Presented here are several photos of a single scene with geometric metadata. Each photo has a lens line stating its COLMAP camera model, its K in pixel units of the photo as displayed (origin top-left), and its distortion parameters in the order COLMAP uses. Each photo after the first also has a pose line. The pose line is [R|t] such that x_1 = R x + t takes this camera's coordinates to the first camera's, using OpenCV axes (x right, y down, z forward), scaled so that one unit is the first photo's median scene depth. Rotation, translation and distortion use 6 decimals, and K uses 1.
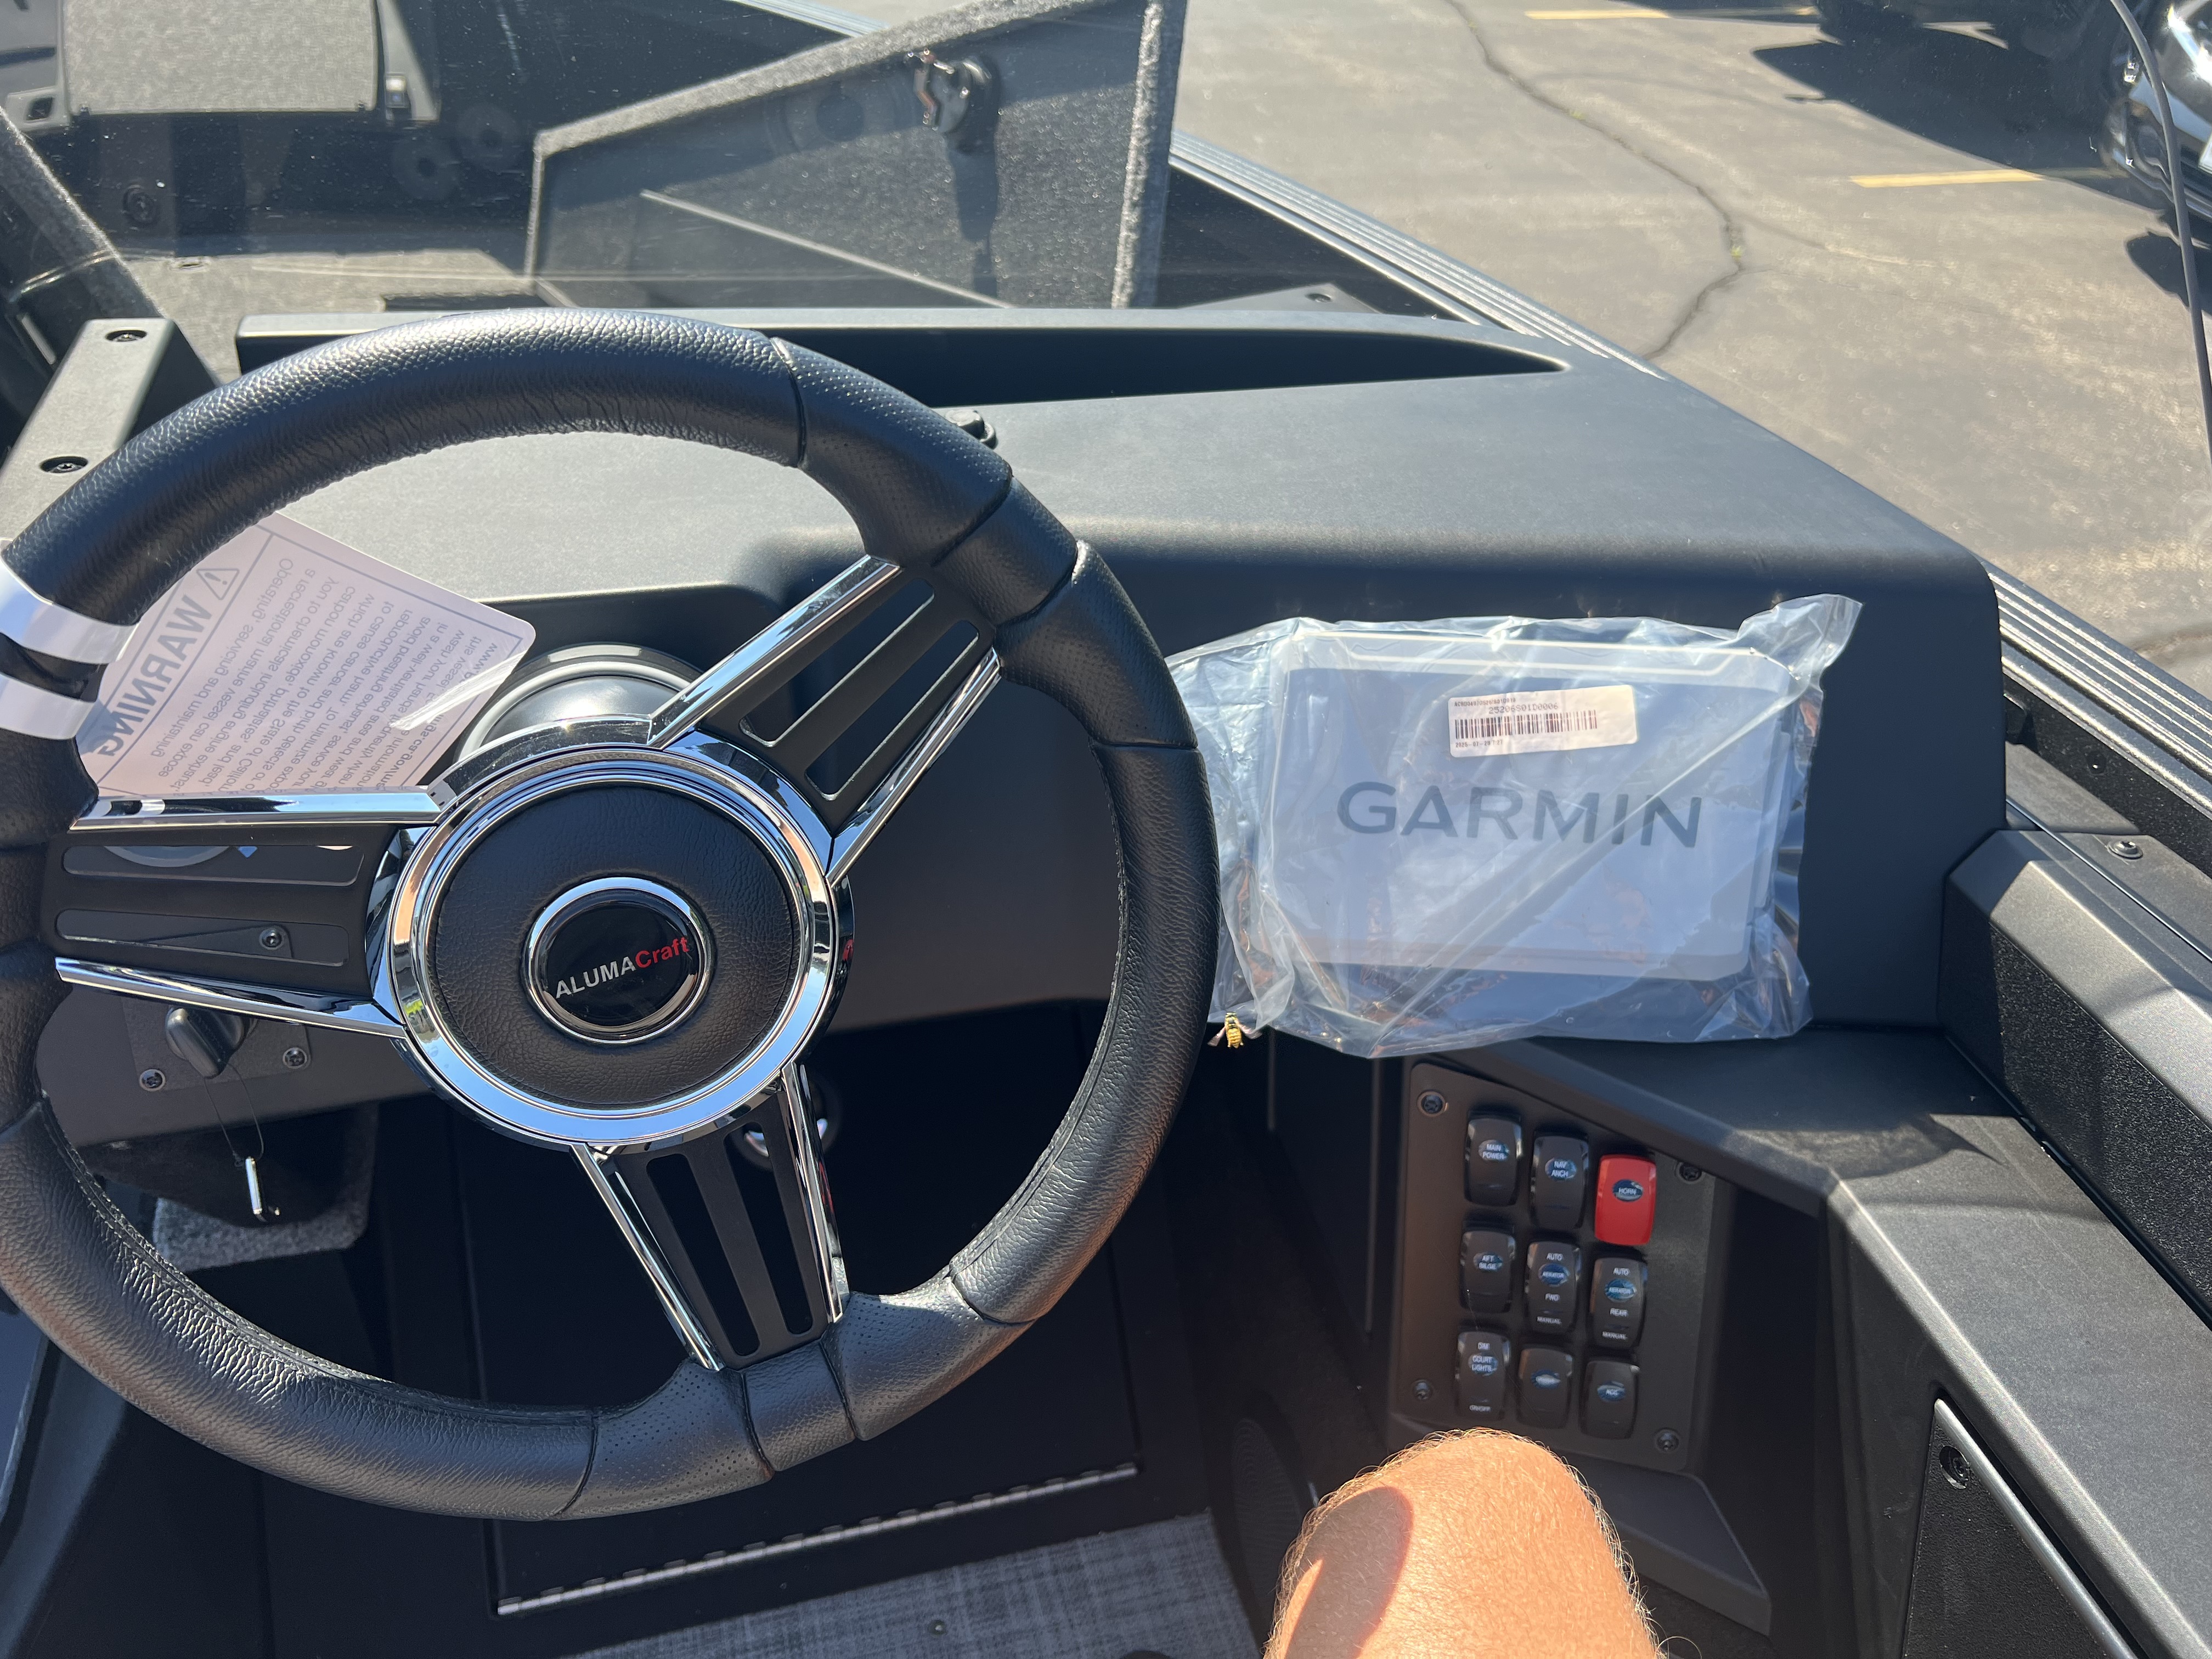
lens RADIAL K [[1650.6, 0, 1153.4], [0, 1650.6, 873.9], [0, 0, 1]] dist [0.045831, -0.059558]
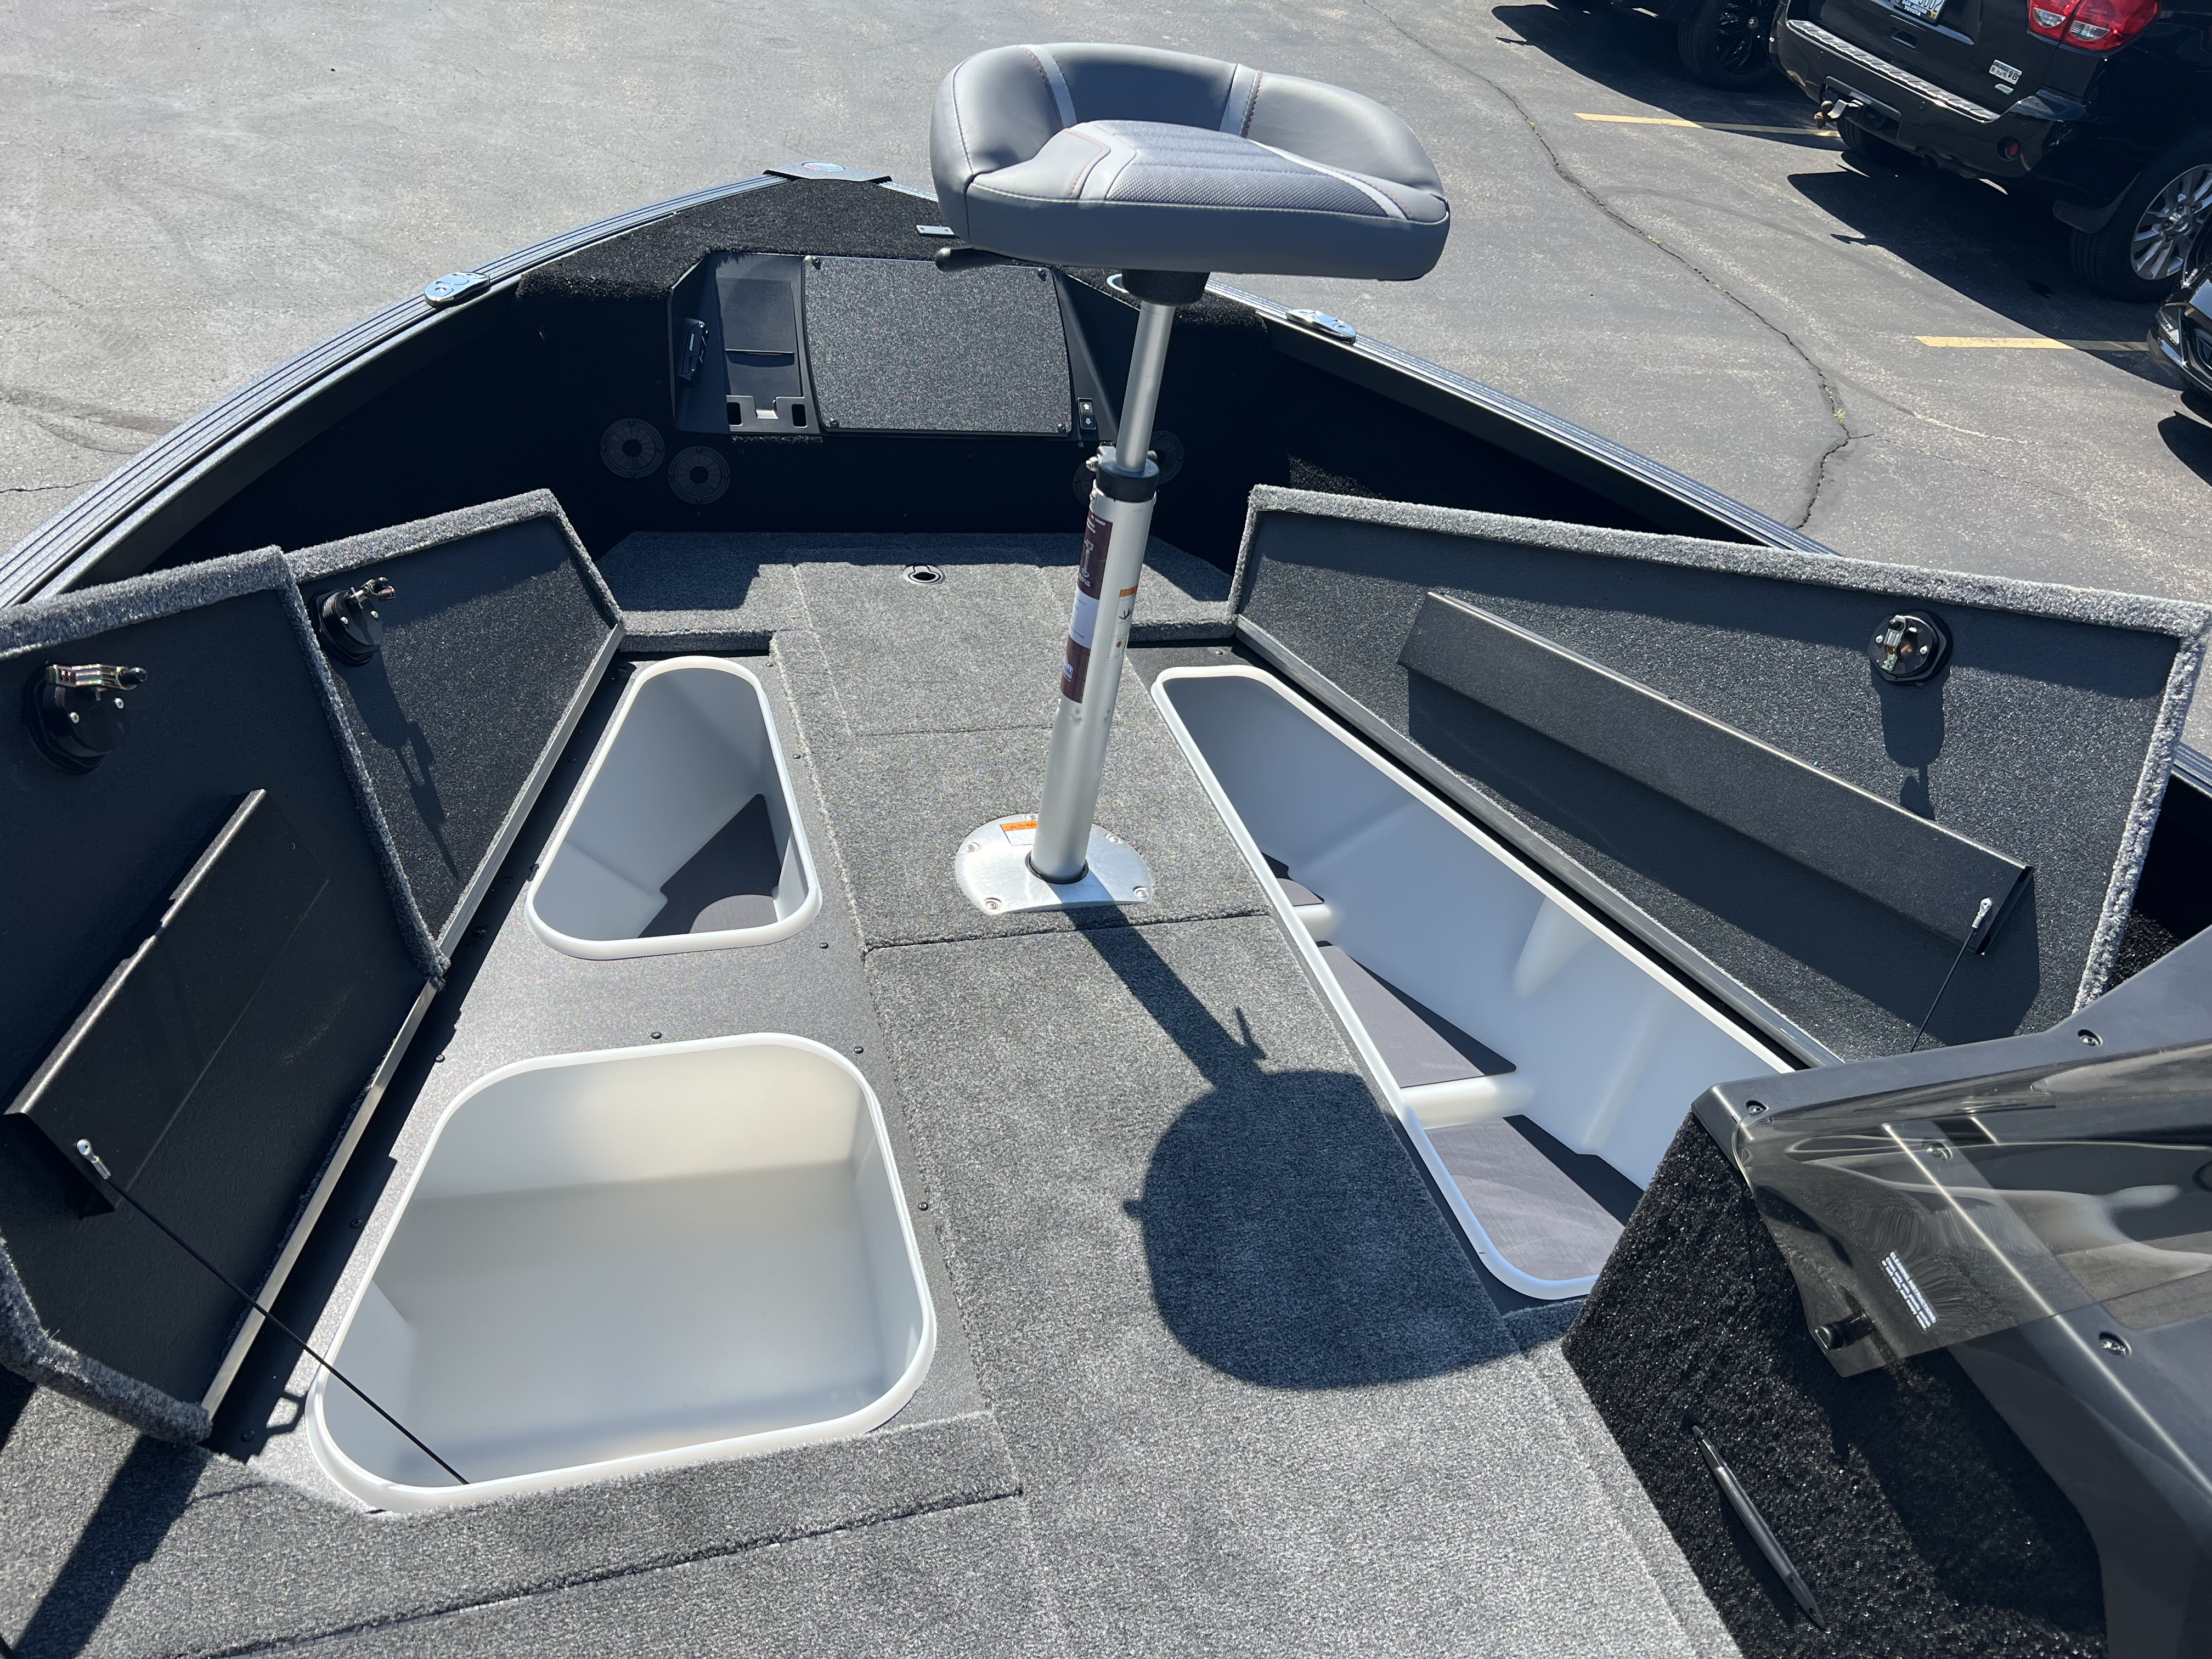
lens RADIAL K [[1676.3, 0, 1100.3], [0, 1676.3, 841.3], [0, 0, 1]] dist [0.040938, -0.055639]
pose [[0.993375, 0.066342, 0.093831, -0.194046], [-0.067273, 0.997711, 0.006796, -0.074360], [-0.093166, -0.013063, 0.995565, -0.032170]]
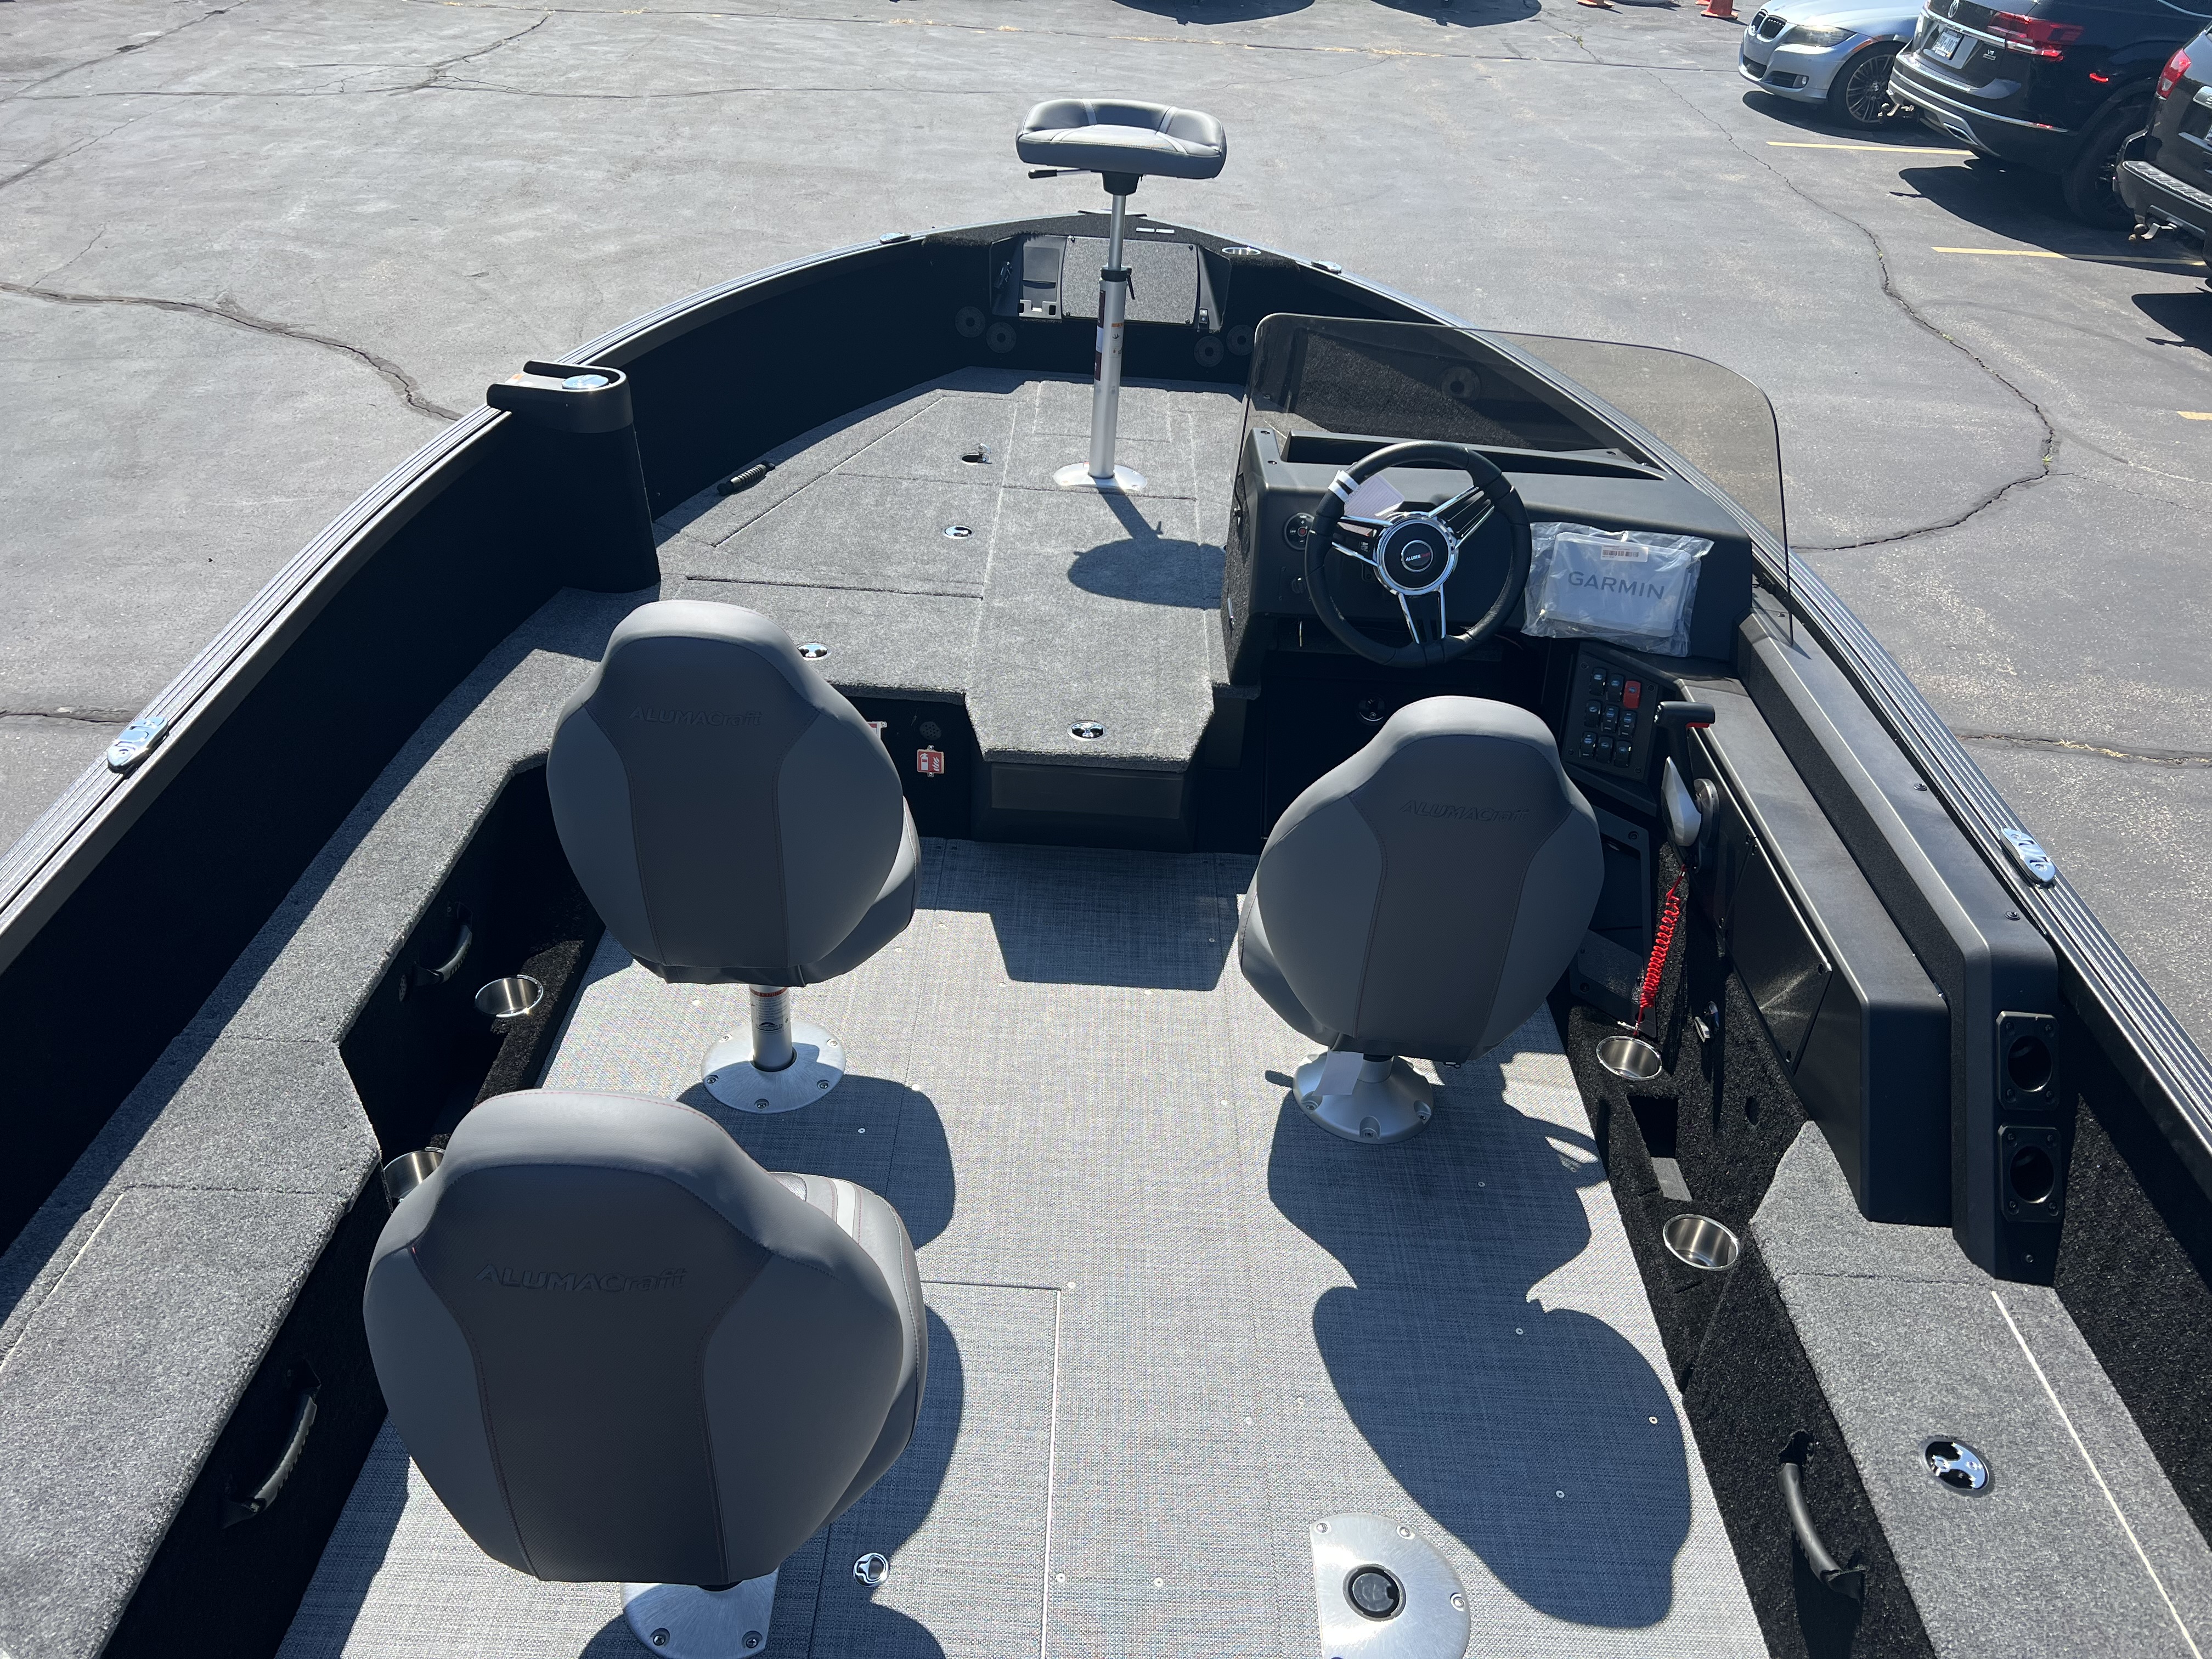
lens RADIAL K [[1676.3, 0, 1100.3], [0, 1676.3, 841.3], [0, 0, 1]] dist [0.040938, -0.055639]
pose [[0.958218, 0.160053, -0.237070, 0.011065], [-0.180444, 0.981312, -0.066828, 0.123496], [0.221943, 0.106813, 0.969191, -0.362162]]
